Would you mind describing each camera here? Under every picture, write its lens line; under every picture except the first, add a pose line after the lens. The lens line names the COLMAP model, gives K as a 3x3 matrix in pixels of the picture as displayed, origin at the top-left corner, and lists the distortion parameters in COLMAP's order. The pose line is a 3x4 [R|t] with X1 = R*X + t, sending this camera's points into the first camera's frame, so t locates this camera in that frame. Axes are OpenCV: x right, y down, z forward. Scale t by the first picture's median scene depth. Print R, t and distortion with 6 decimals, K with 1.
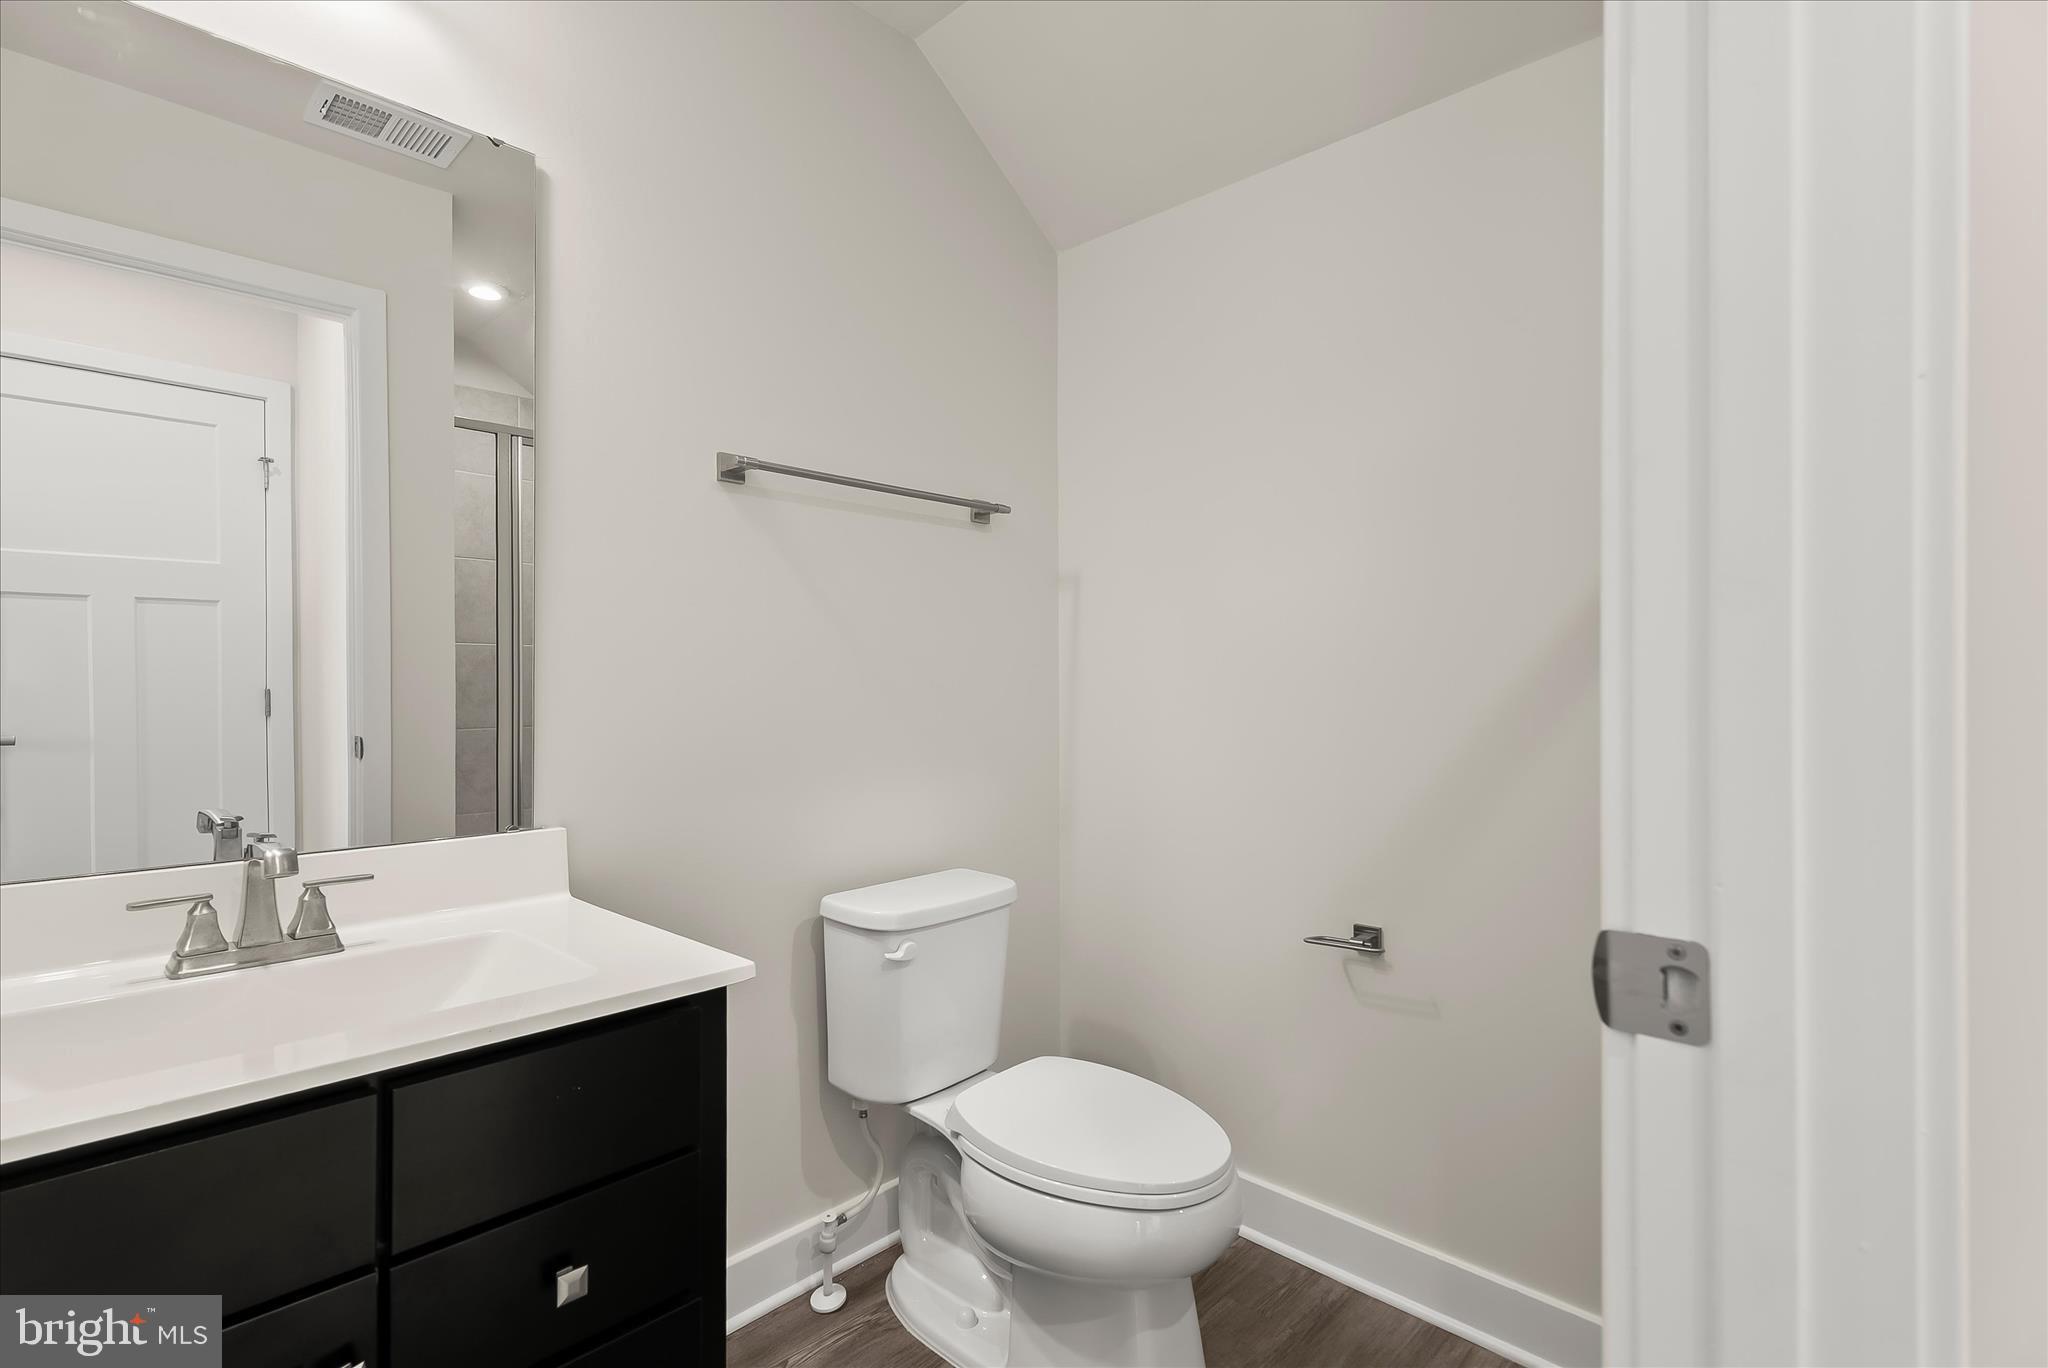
lens RADIAL K [[956.0, 0, 1021.9], [0, 956.0, 722.5], [0, 0, 1]] dist [-0.002873, -0.000134]
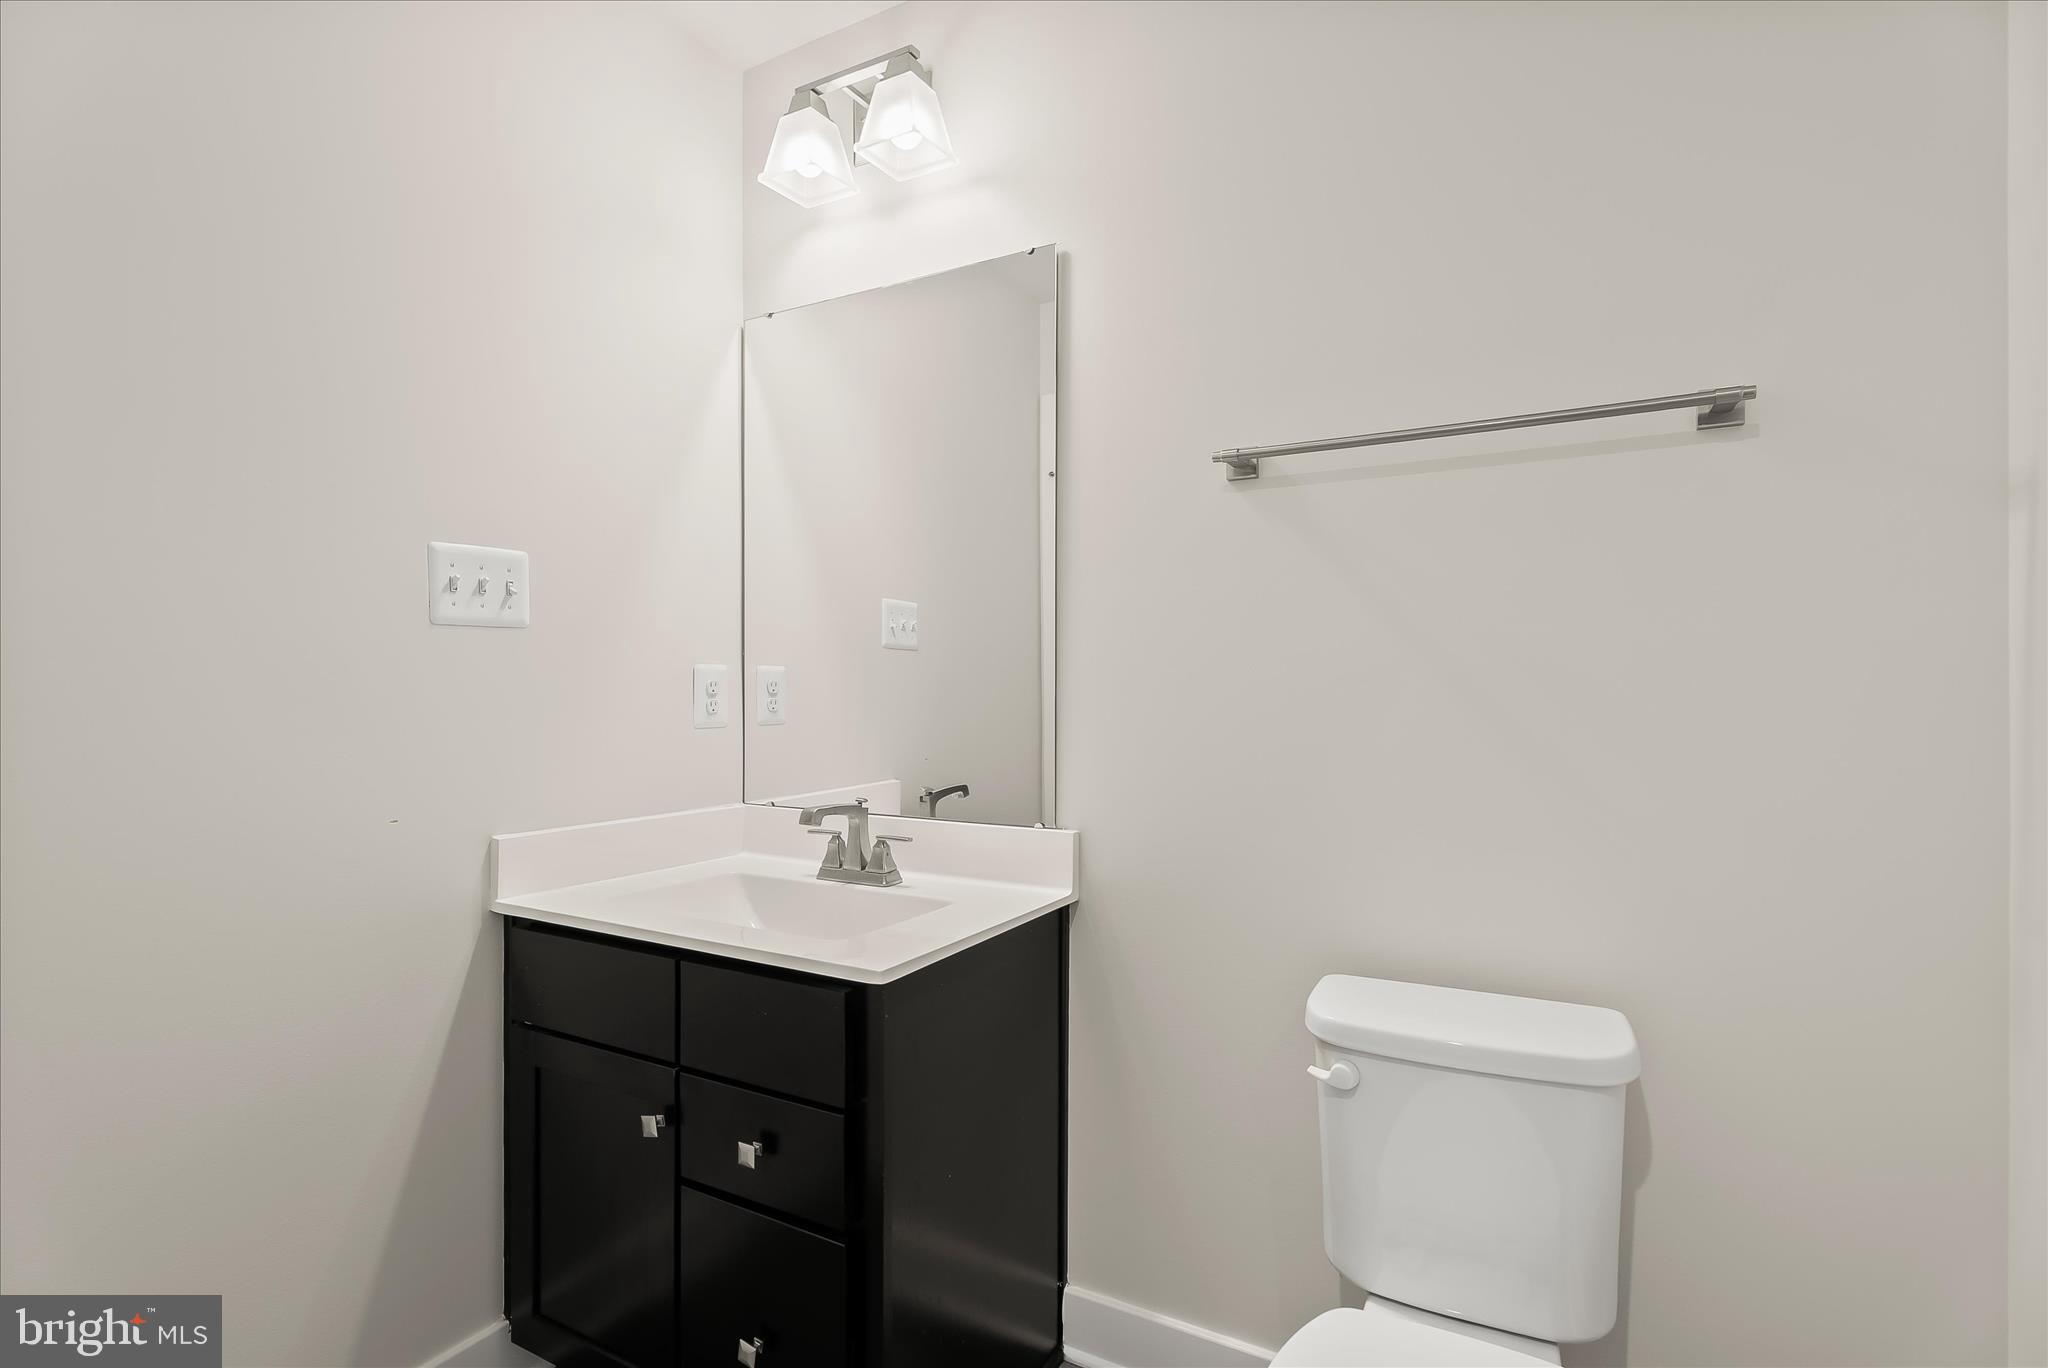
lens RADIAL K [[956.0, 0, 1021.9], [0, 956.0, 722.5], [0, 0, 1]] dist [-0.002873, -0.000134]
pose [[0.254293, 0.019964, -0.966921, 0.521719], [-0.047863, 0.998822, 0.008035, -0.020991], [0.965942, 0.044236, 0.254949, 0.585660]]
